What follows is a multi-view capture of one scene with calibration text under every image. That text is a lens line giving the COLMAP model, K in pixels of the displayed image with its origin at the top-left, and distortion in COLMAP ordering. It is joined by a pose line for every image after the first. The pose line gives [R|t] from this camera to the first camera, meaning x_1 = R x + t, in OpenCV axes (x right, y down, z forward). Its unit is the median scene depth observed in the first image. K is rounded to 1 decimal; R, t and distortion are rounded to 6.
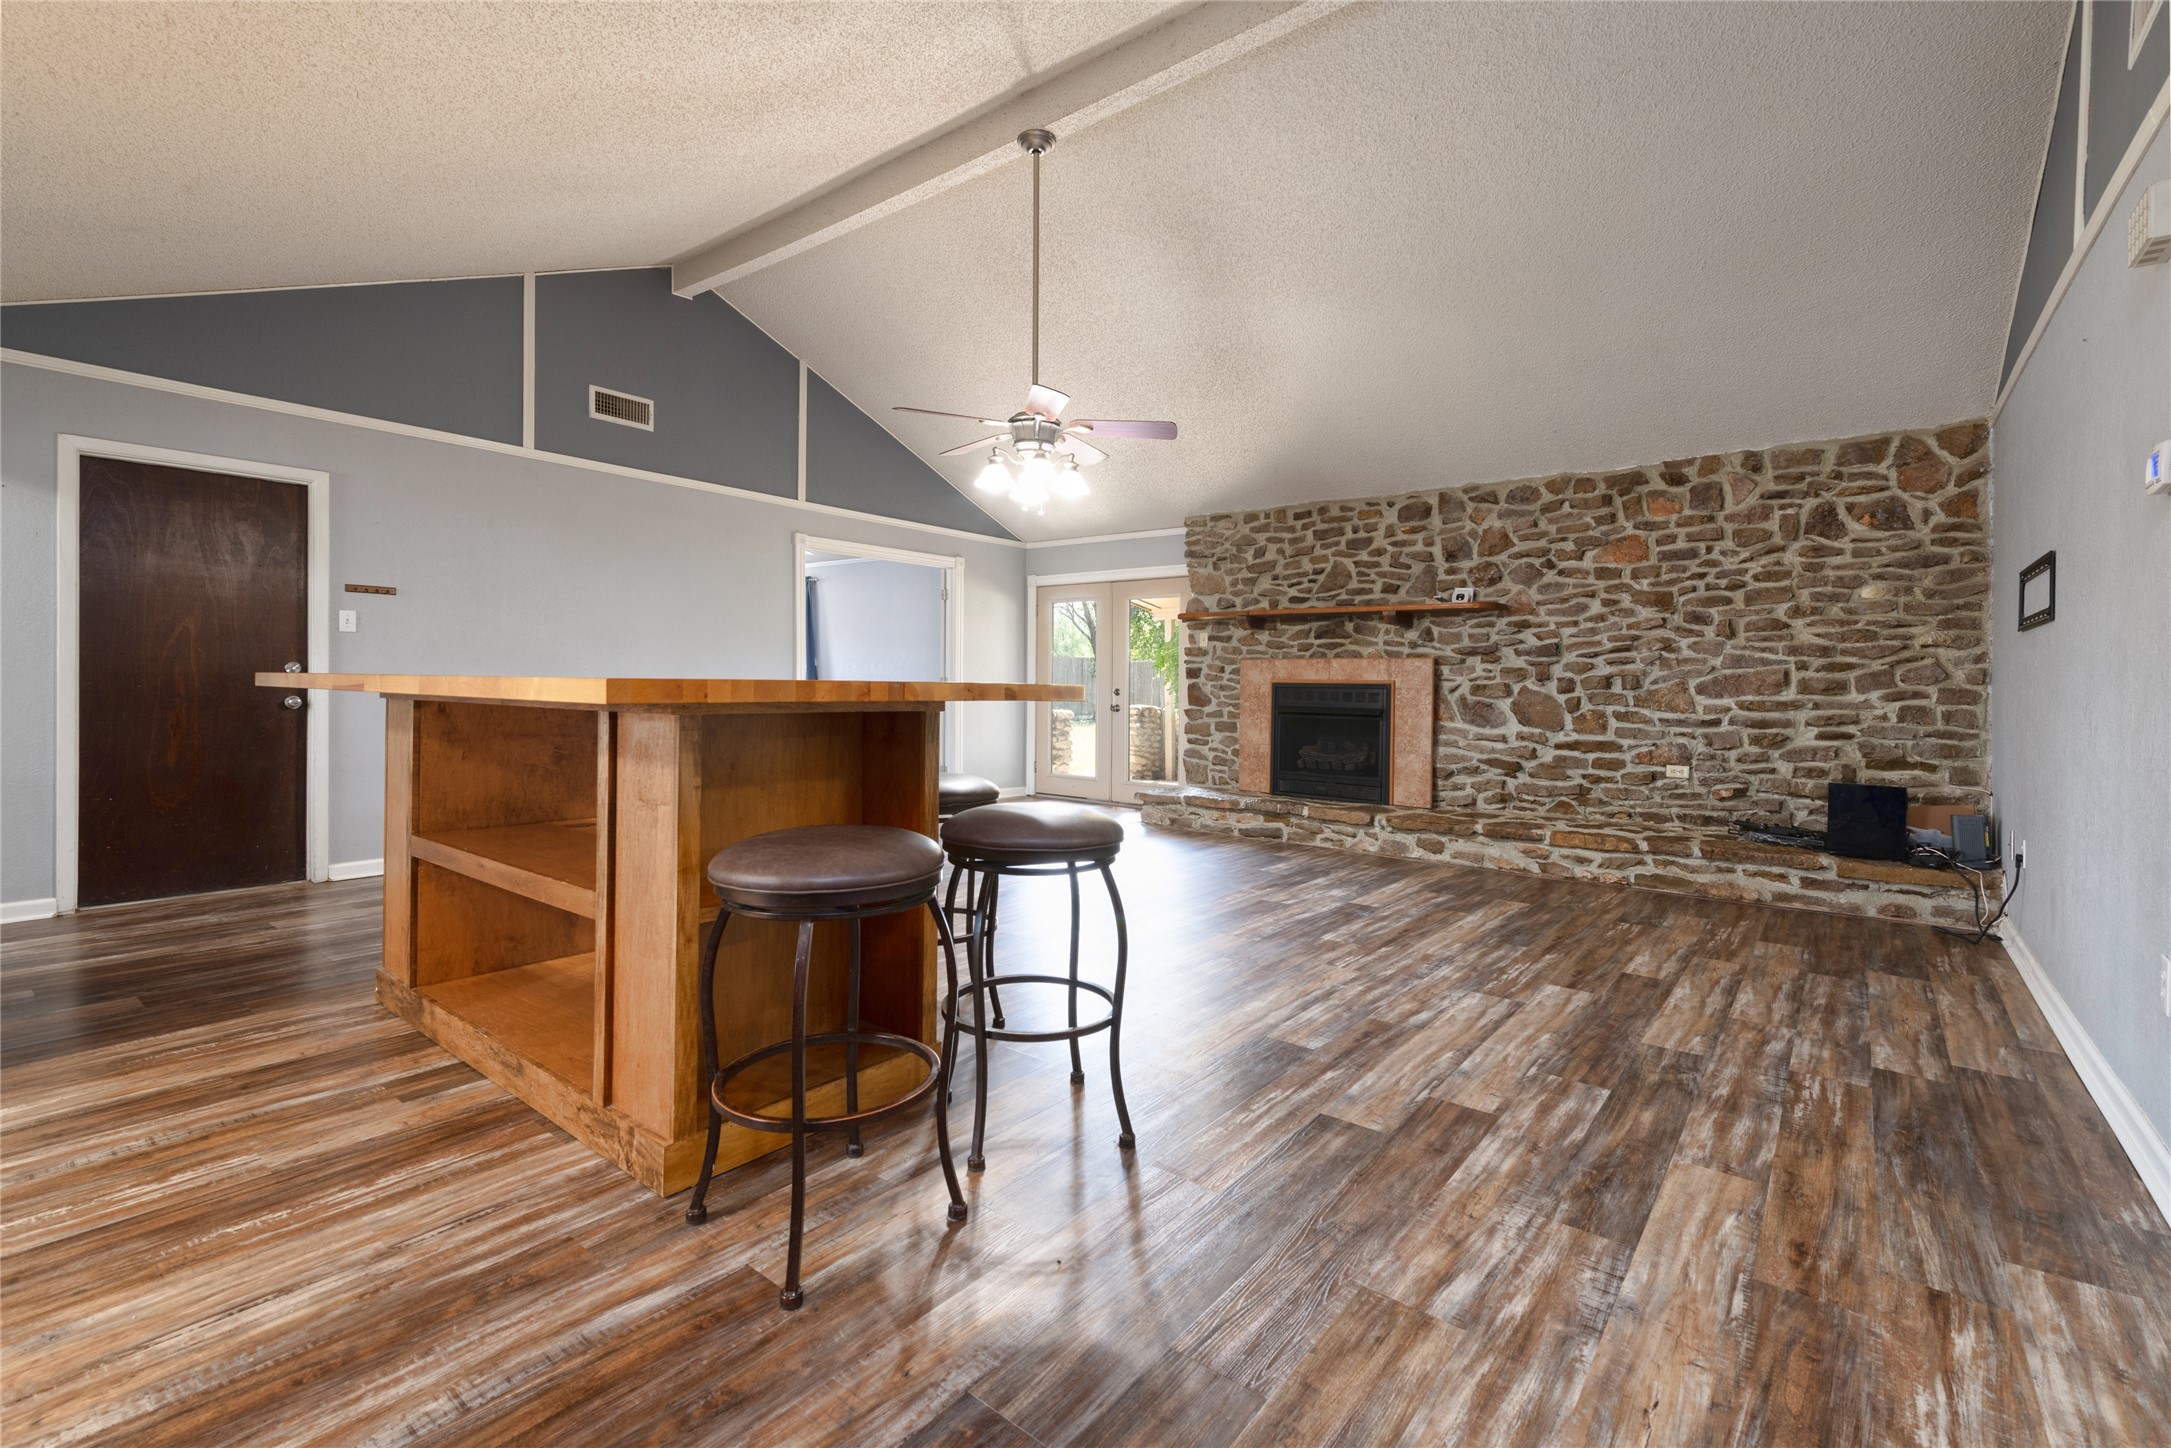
lens RADIAL K [[956.4, 0, 1101.3], [0, 956.4, 677.8], [0, 0, 1]] dist [0.020263, -0.006857]
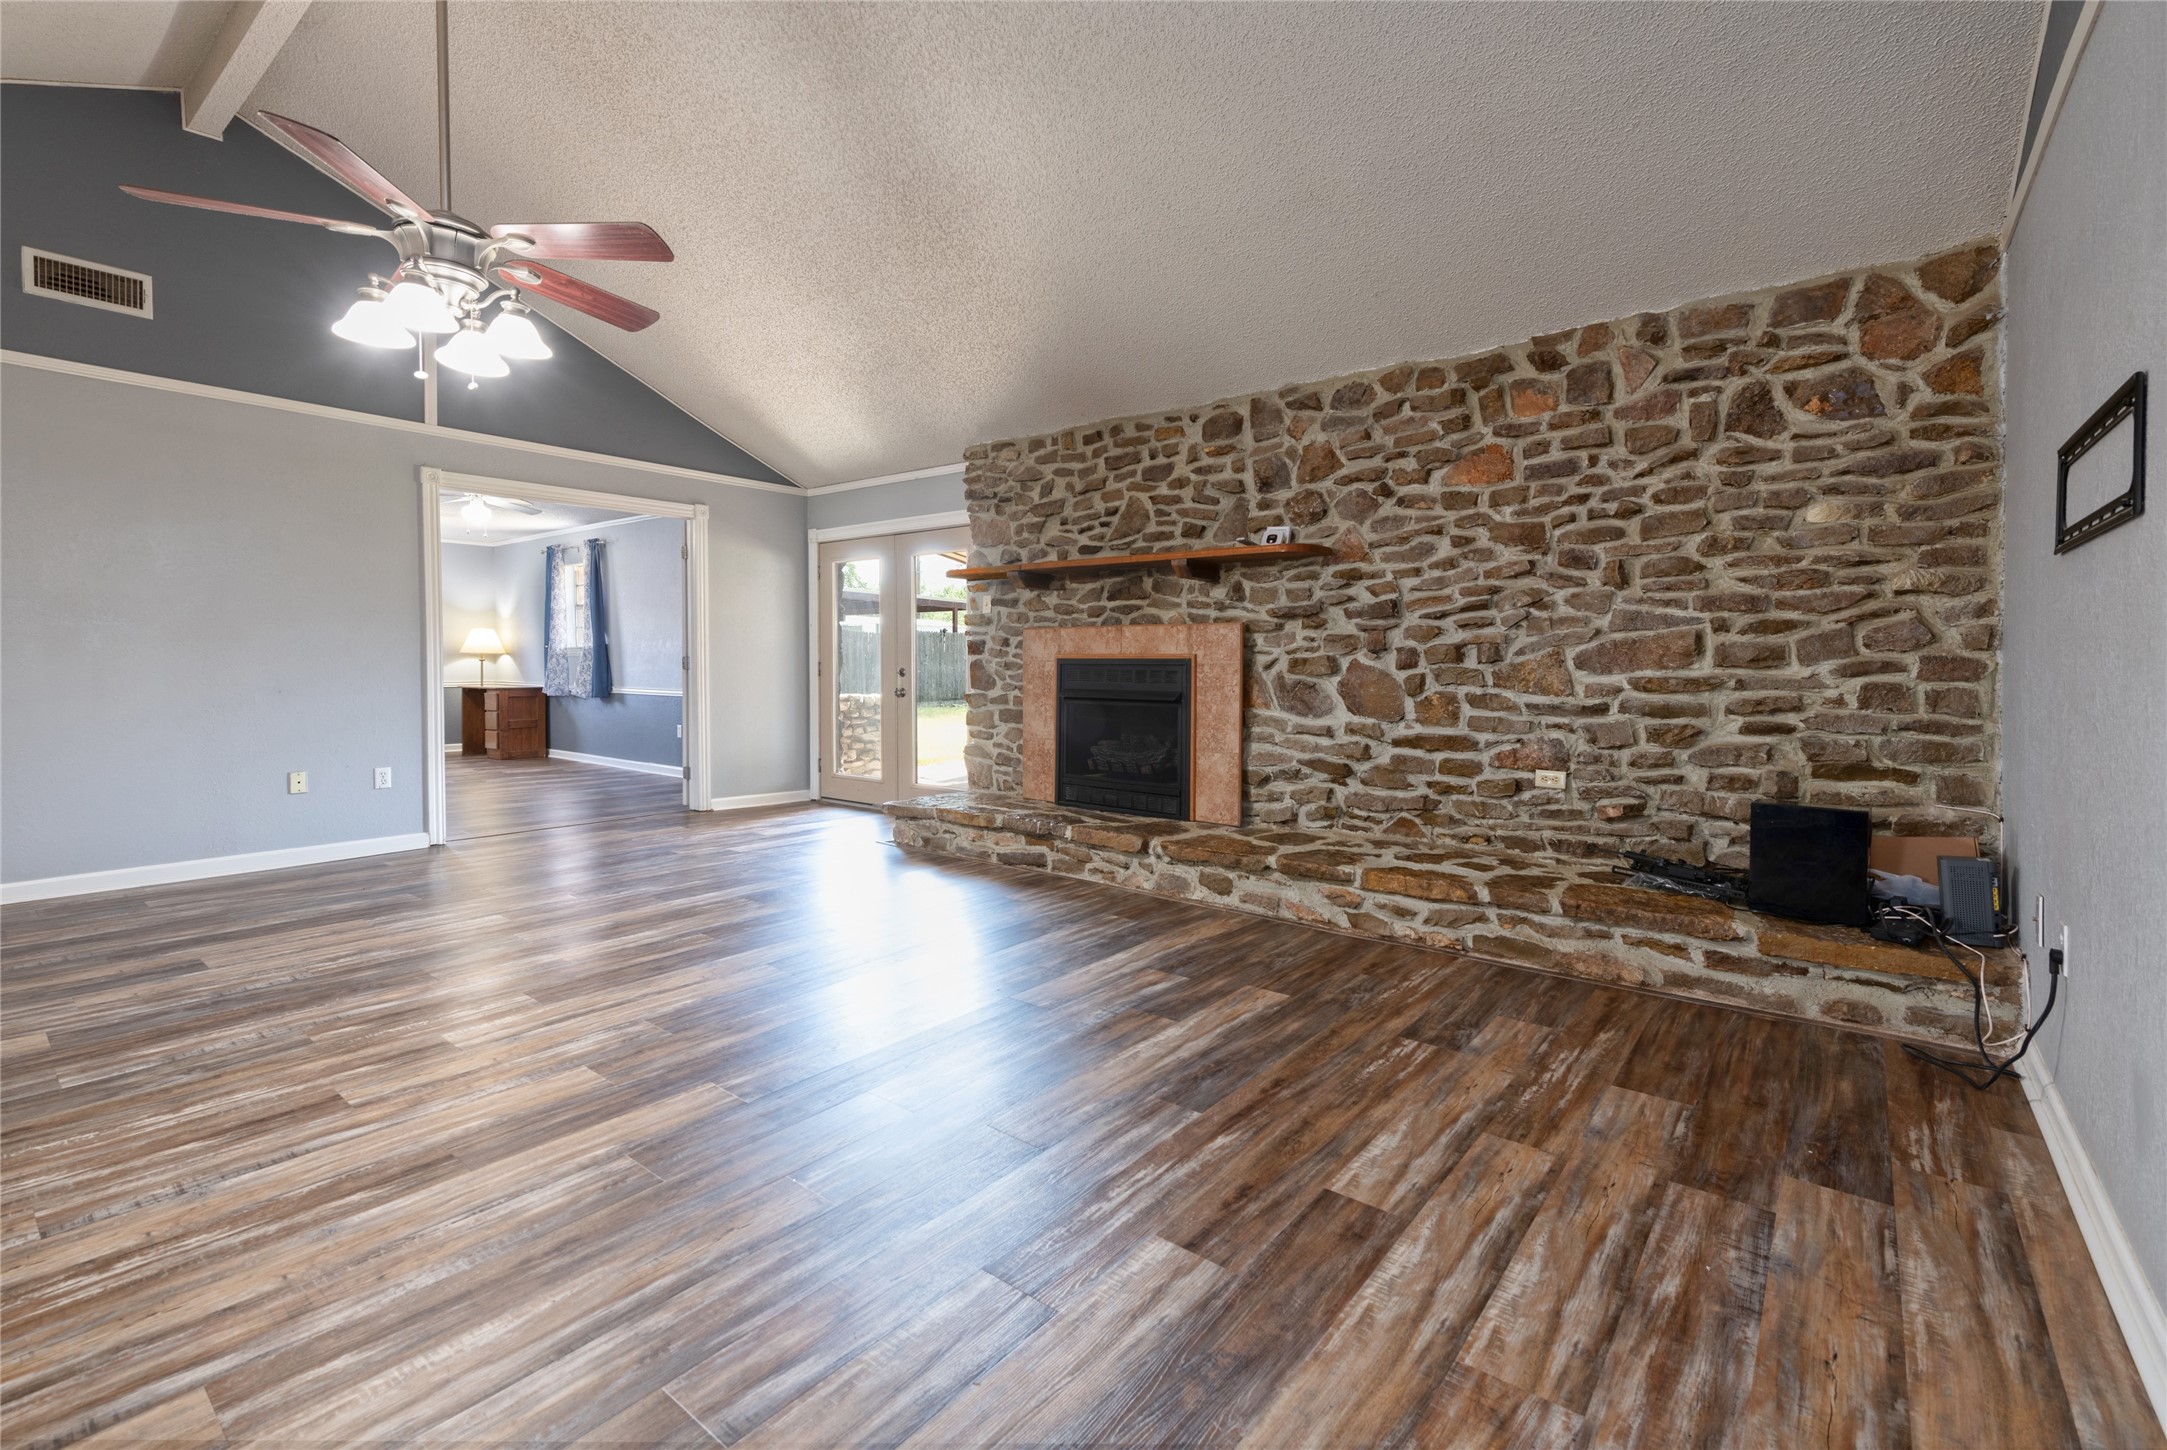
lens RADIAL K [[954.6, 0, 1097.0], [0, 954.6, 669.7], [0, 0, 1]] dist [0.020263, -0.006857]
pose [[0.999942, -0.010463, -0.002469, 0.268979], [0.010499, 0.999830, 0.015141, 0.003551], [0.002310, -0.015166, 0.999882, 0.299823]]
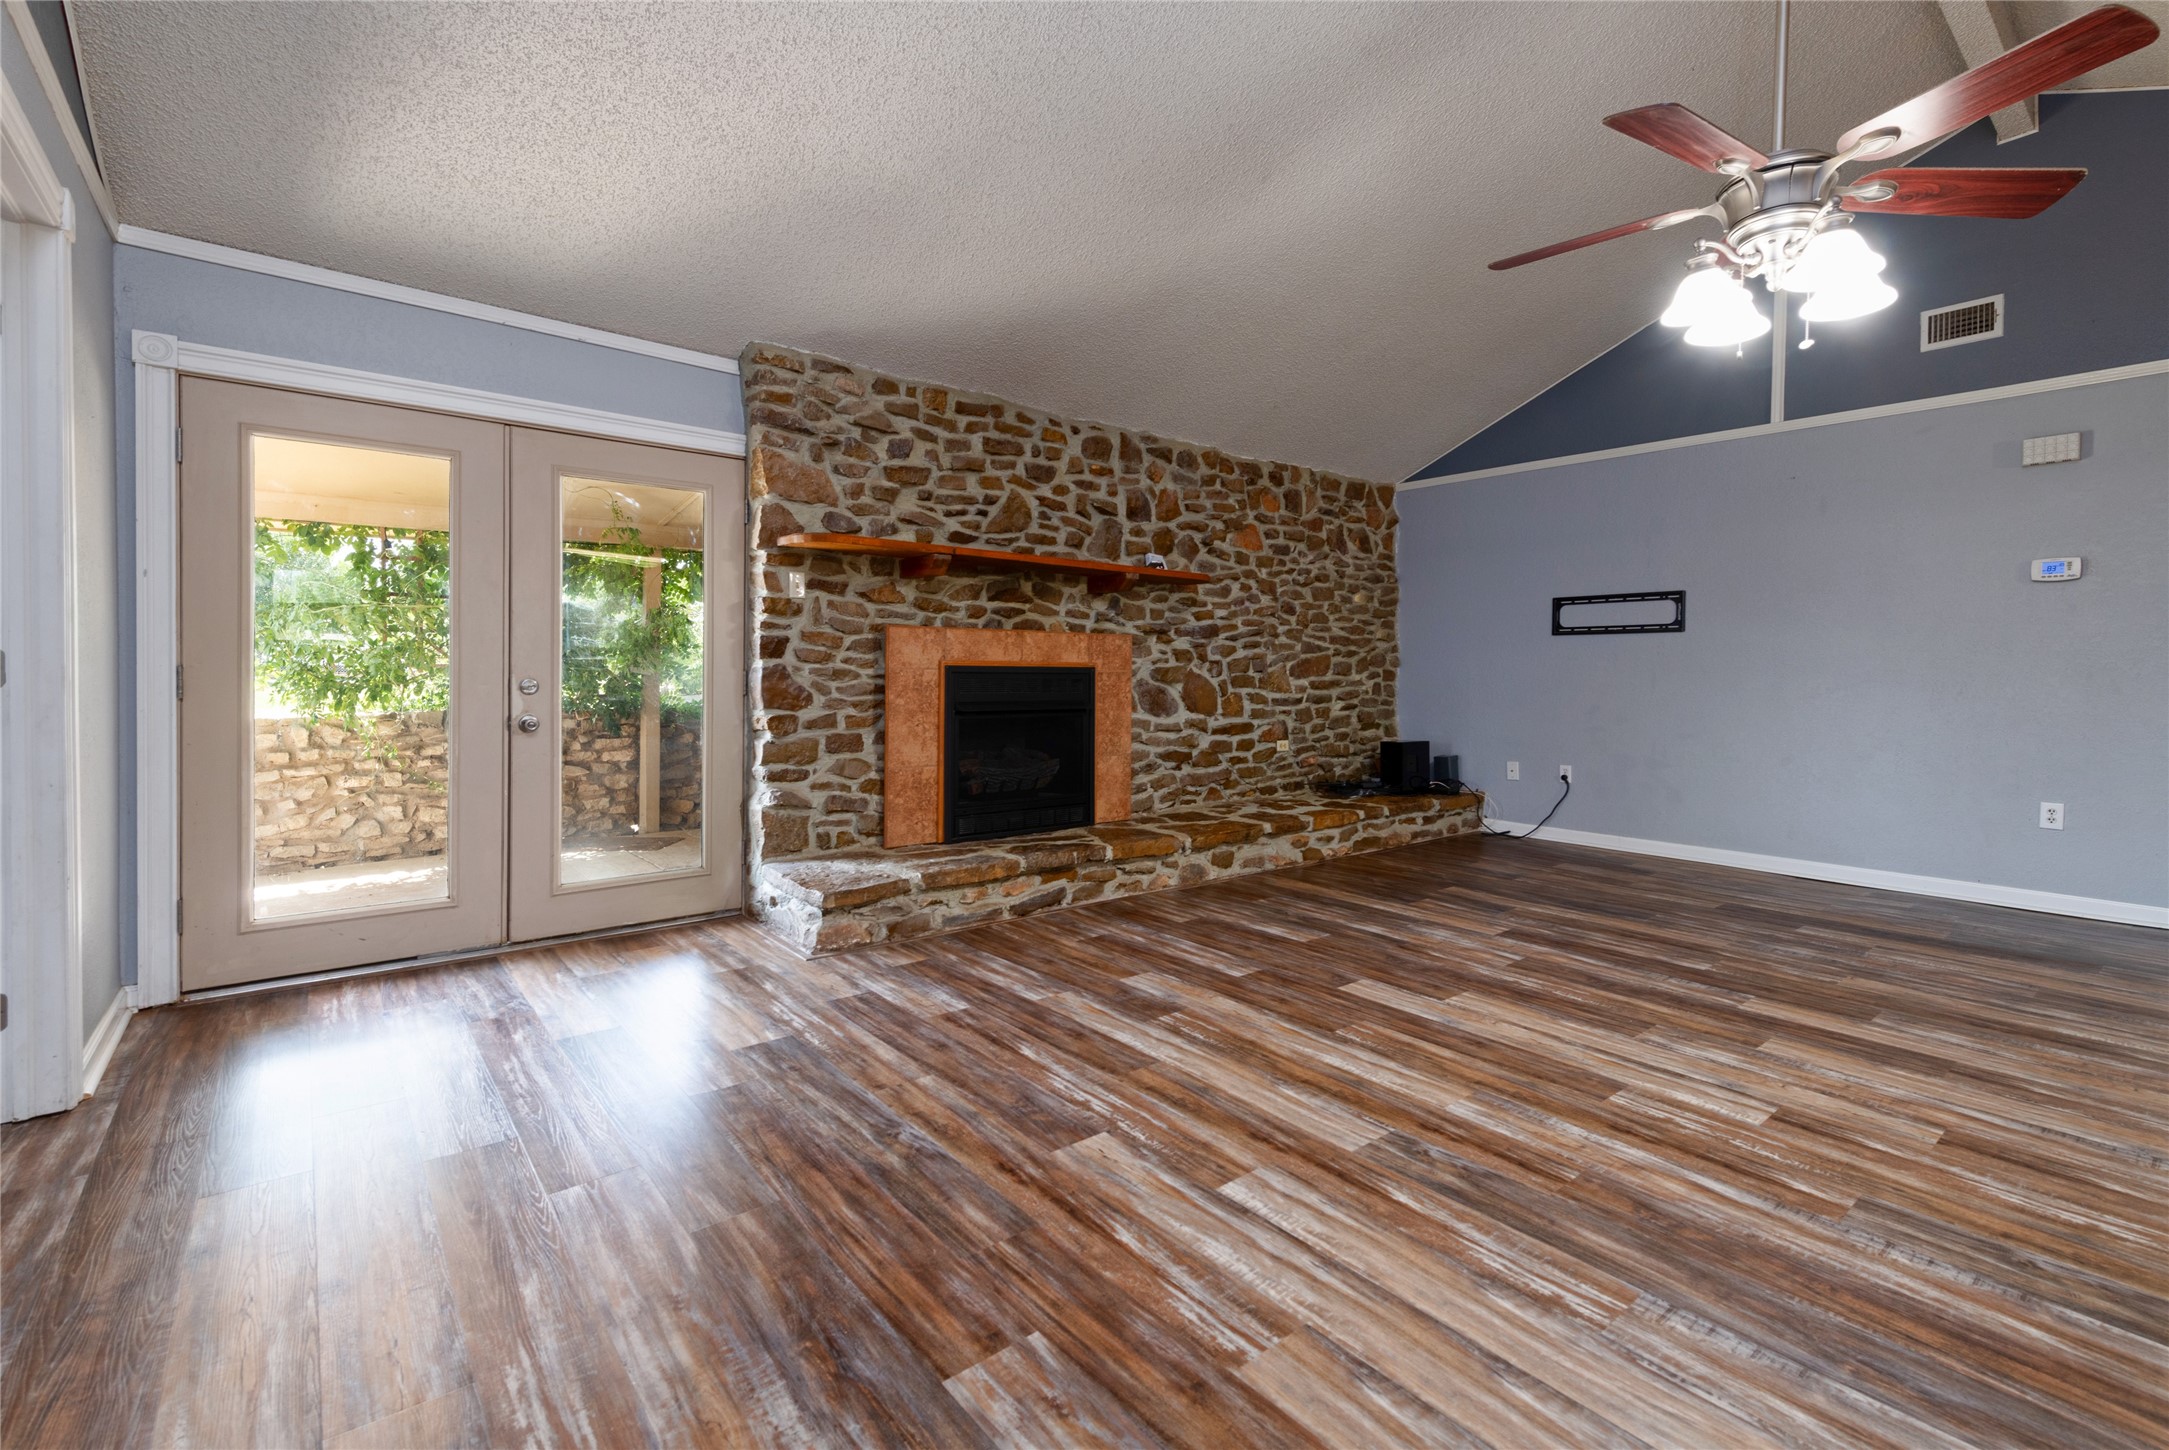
lens RADIAL K [[955.5, 0, 1094.4], [0, 955.5, 685.6], [0, 0, 1]] dist [0.020263, -0.006857]
pose [[0.206209, -0.026478, 0.978150, -0.522564], [-0.012244, 0.999486, 0.029637, -0.002148], [-0.978431, -0.018088, 0.205779, 0.981117]]
